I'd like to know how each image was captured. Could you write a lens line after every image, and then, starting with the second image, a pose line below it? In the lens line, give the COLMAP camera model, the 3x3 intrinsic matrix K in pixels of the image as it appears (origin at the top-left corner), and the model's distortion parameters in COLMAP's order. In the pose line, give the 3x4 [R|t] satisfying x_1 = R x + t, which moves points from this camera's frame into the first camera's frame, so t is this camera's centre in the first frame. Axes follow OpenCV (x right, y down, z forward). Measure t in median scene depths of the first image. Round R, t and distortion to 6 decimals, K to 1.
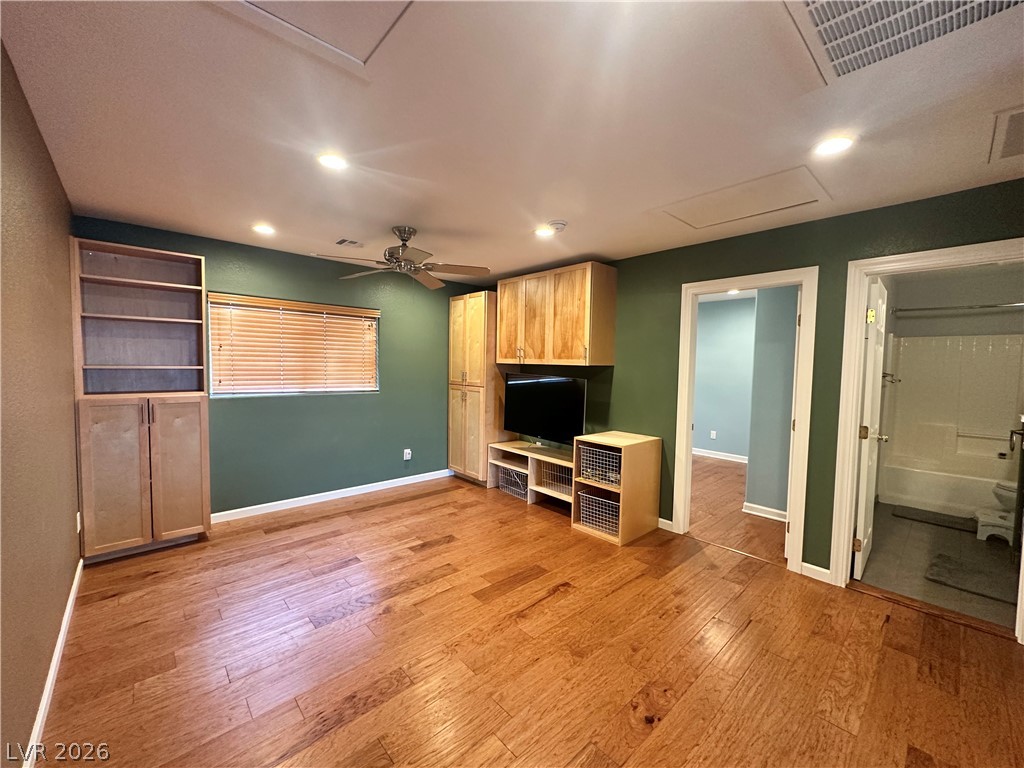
lens RADIAL K [[407.9, 0, 512.0], [0, 407.9, 384.0], [0, 0, 1]] dist [-0.001833, -0.000002]
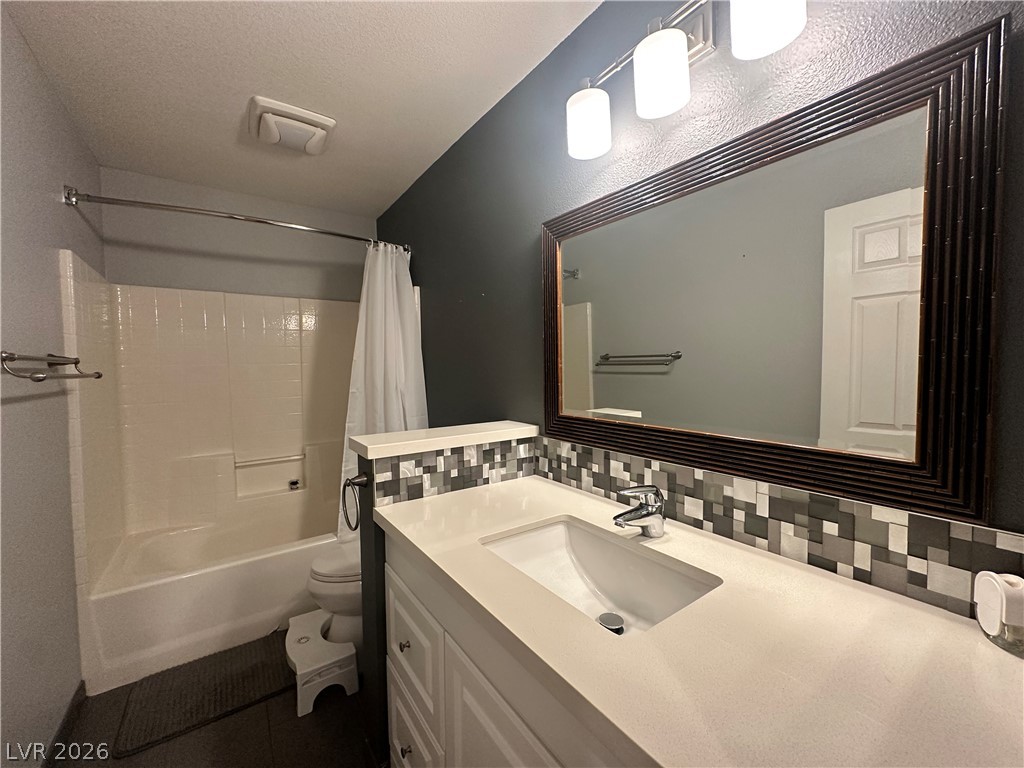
lens RADIAL K [[407.9, 0, 512.0], [0, 407.9, 384.0], [0, 0, 1]] dist [-0.001833, -0.000002]
pose [[0.118928, -0.060549, 0.991055, 0.621393], [0.060038, 0.996751, 0.053692, 0.002902], [-0.991086, 0.053115, 0.122177, 0.575330]]
